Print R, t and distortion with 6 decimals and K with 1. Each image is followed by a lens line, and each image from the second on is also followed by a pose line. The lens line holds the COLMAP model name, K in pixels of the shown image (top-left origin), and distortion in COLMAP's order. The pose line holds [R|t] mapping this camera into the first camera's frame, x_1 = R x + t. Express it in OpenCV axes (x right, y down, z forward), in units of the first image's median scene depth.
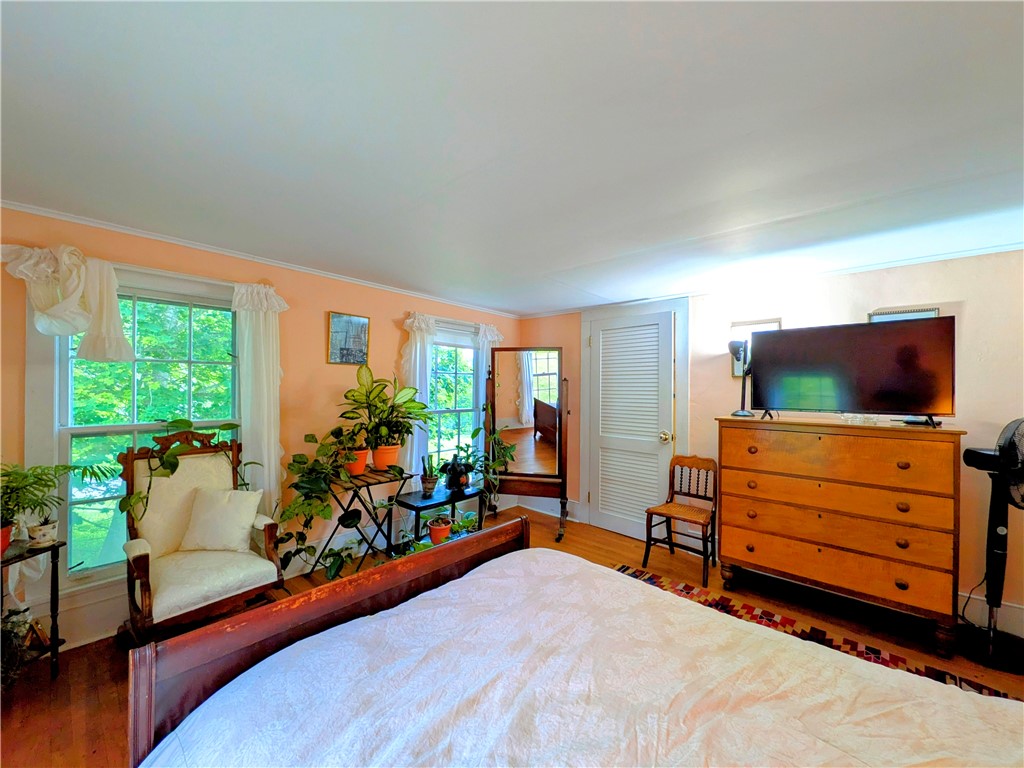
lens RADIAL K [[406.2, 0, 512.0], [0, 406.2, 384.0], [0, 0, 1]] dist [0.000873, 0.000268]
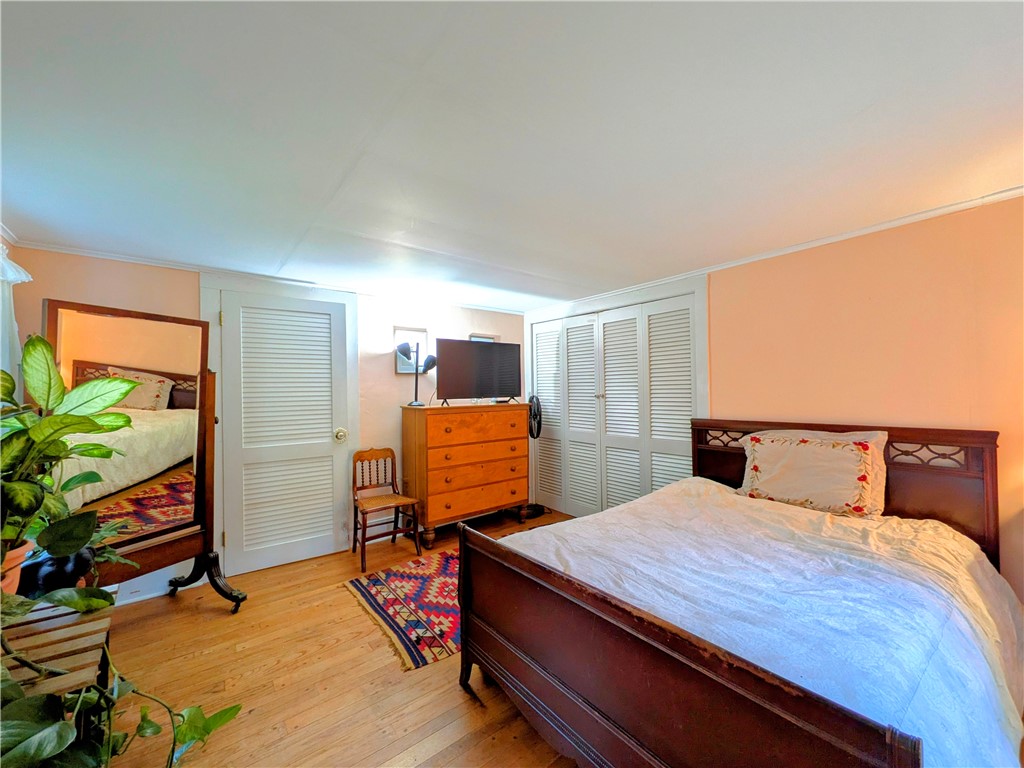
lens RADIAL K [[406.2, 0, 512.0], [0, 406.2, 384.0], [0, 0, 1]] dist [0.000873, 0.000268]
pose [[0.159115, -0.003884, 0.987252, -0.626004], [0.006448, 0.999975, 0.002895, 0.012834], [-0.987239, 0.005905, 0.159136, 0.569099]]
